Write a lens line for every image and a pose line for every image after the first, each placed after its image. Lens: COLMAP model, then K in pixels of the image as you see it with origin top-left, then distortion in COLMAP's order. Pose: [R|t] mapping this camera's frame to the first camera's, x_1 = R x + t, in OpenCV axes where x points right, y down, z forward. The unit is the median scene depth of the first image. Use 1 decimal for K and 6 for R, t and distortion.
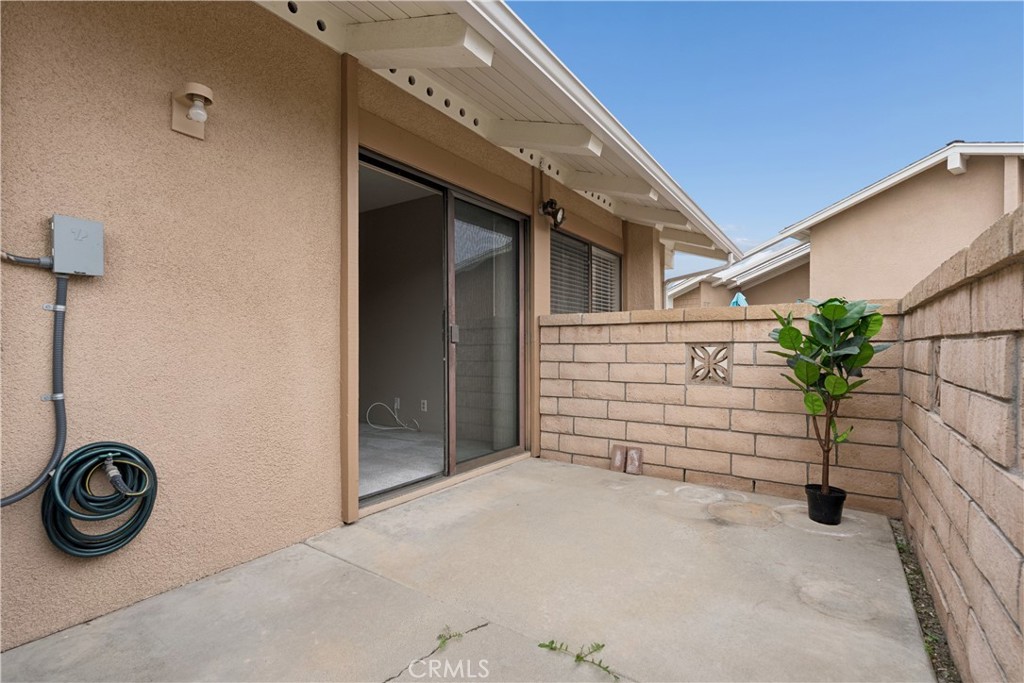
lens RADIAL K [[468.9, 0, 514.8], [0, 468.9, 336.6], [0, 0, 1]] dist [-0.002926, 0.001156]
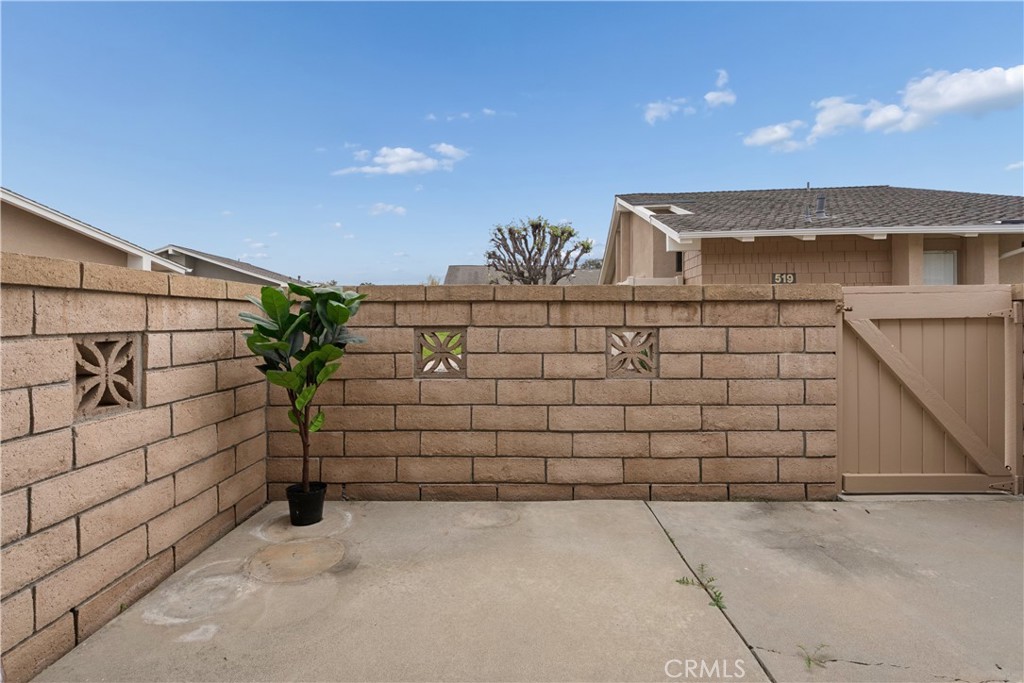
lens RADIAL K [[468.9, 0, 514.8], [0, 468.9, 336.6], [0, 0, 1]] dist [-0.002926, 0.001156]
pose [[-0.524049, -0.022978, 0.851378, -0.282871], [0.006278, 0.999505, 0.030840, 0.003604], [-0.851665, 0.021507, -0.523645, 0.968813]]
